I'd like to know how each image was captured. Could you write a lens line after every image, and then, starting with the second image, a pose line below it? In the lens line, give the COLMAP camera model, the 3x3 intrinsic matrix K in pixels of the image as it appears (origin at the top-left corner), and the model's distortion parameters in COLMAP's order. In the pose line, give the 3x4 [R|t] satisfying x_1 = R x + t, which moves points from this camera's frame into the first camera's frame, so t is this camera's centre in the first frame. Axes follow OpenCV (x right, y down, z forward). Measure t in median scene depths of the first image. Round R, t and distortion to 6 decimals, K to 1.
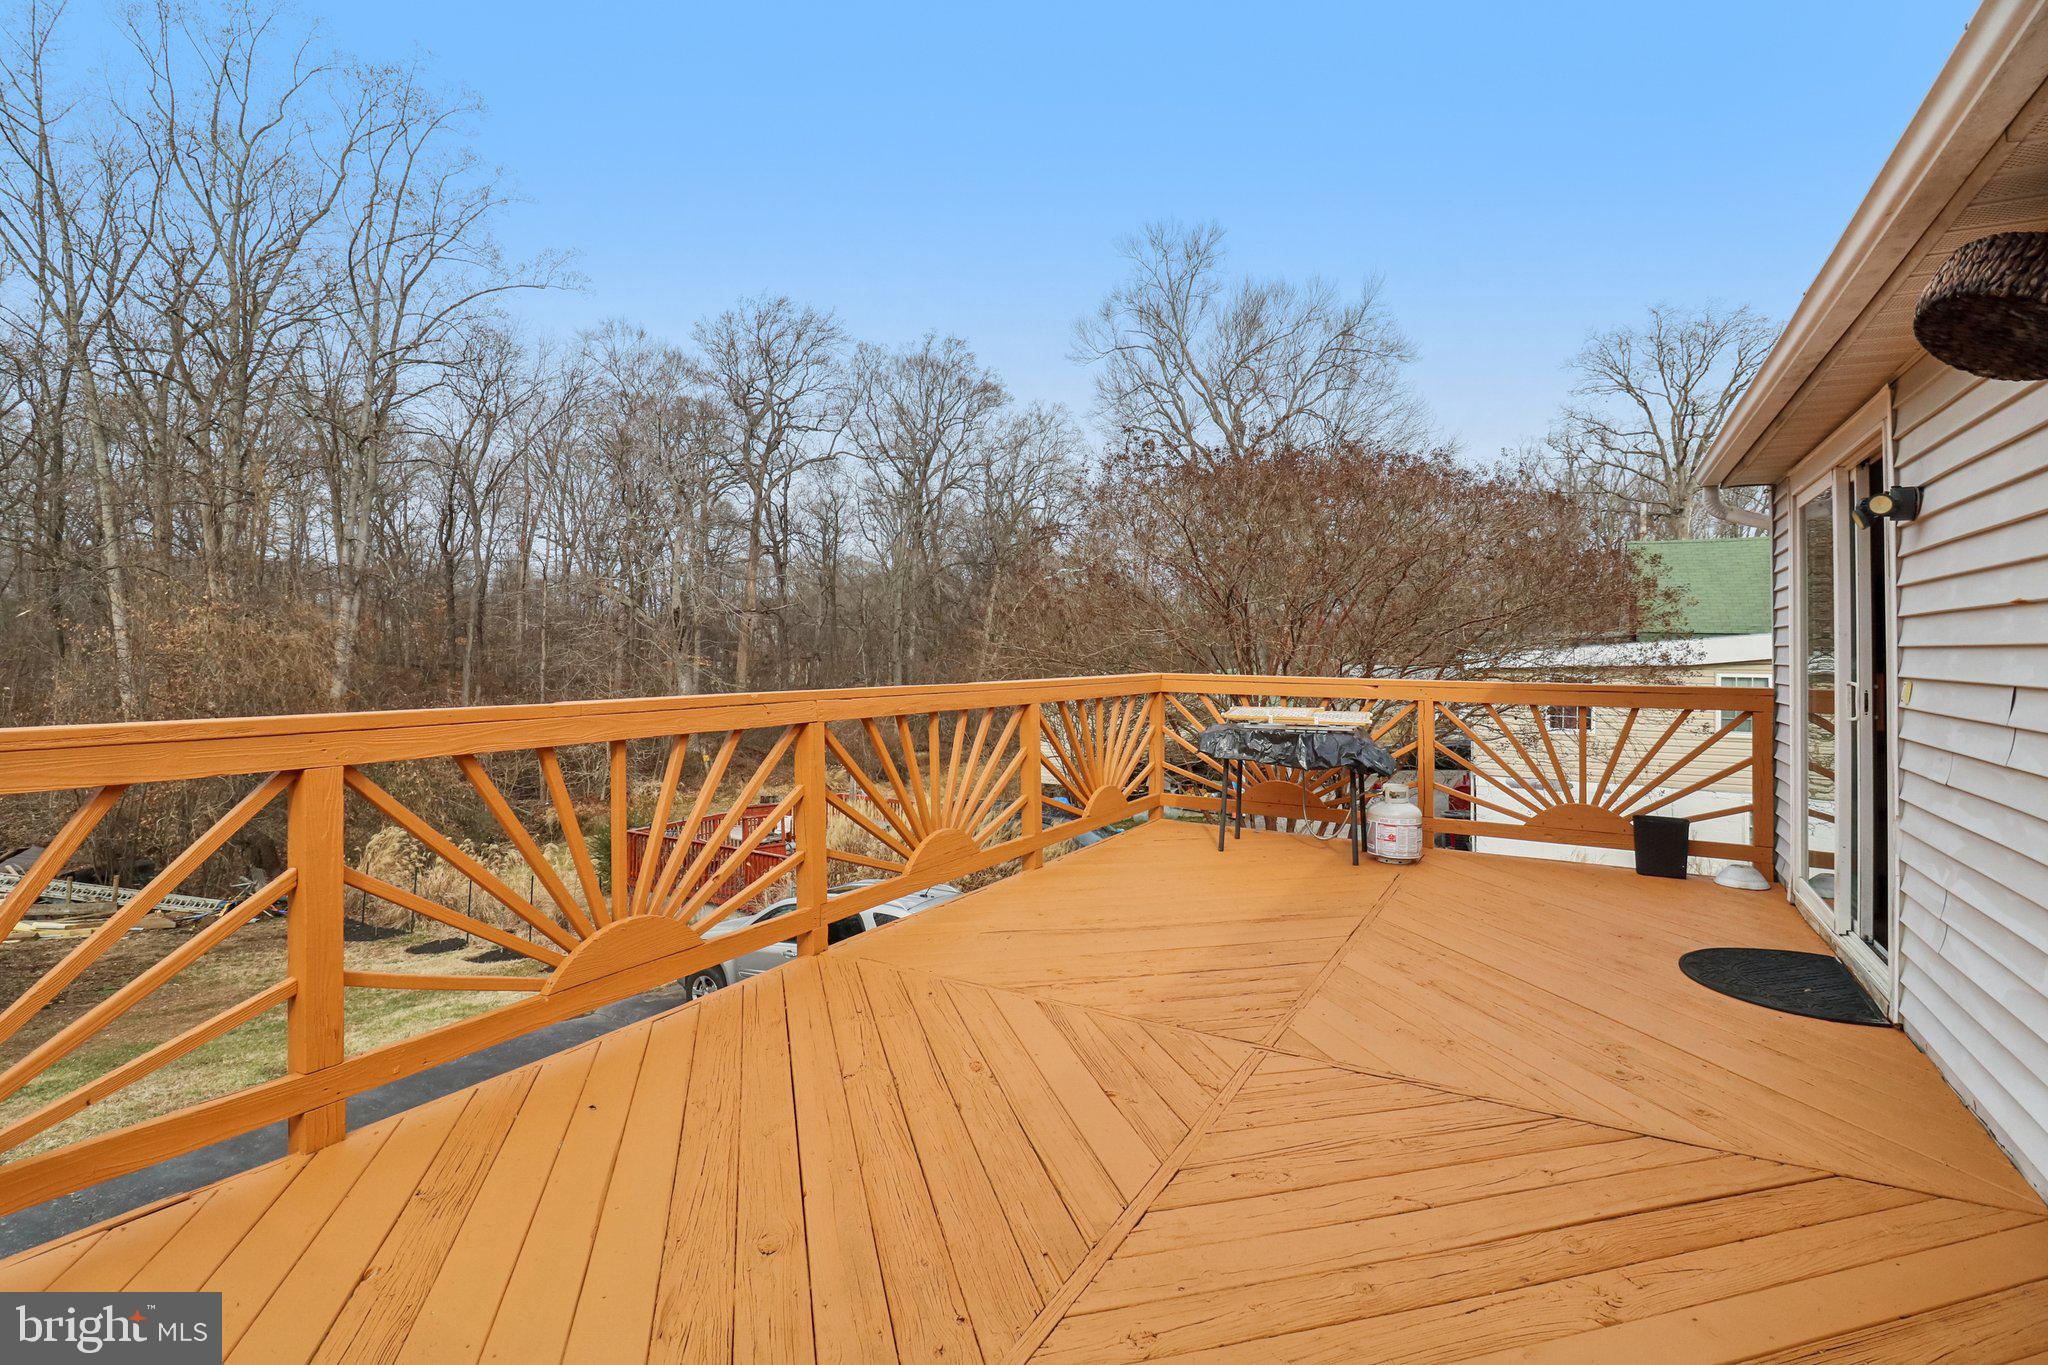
lens RADIAL K [[965.1, 0, 1016.0], [0, 965.1, 661.9], [0, 0, 1]] dist [-0.003577, -0.001732]
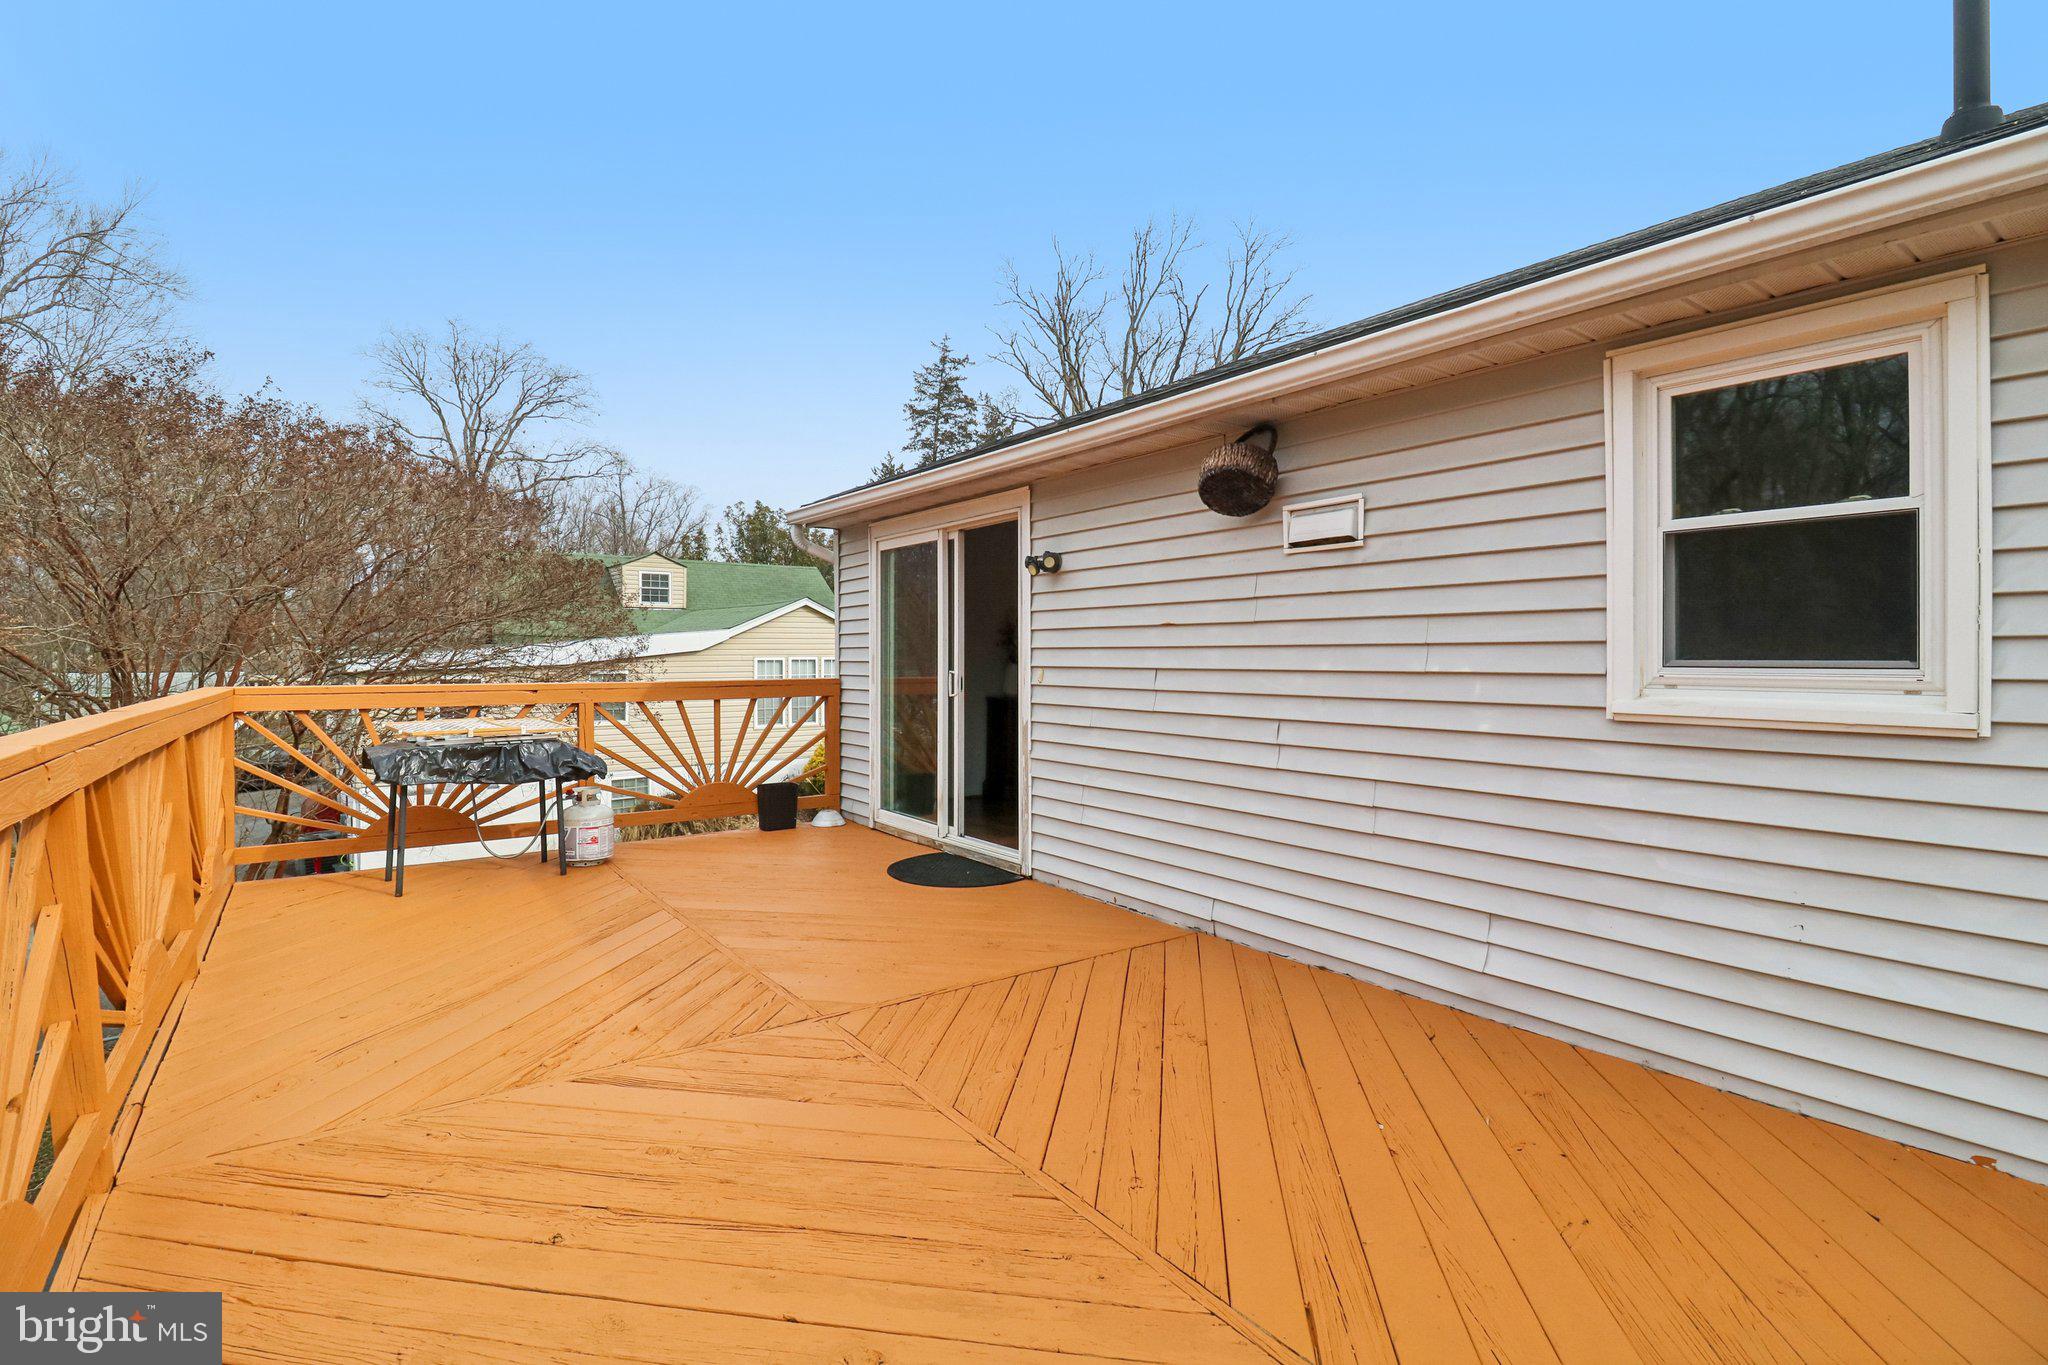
lens RADIAL K [[965.1, 0, 1017.3], [0, 965.1, 663.8], [0, 0, 1]] dist [-0.003577, -0.001732]
pose [[0.417305, -0.020264, 0.908541, -0.345121], [0.018898, 0.999729, 0.013618, -0.006606], [-0.908570, 0.011487, 0.417574, 0.183764]]
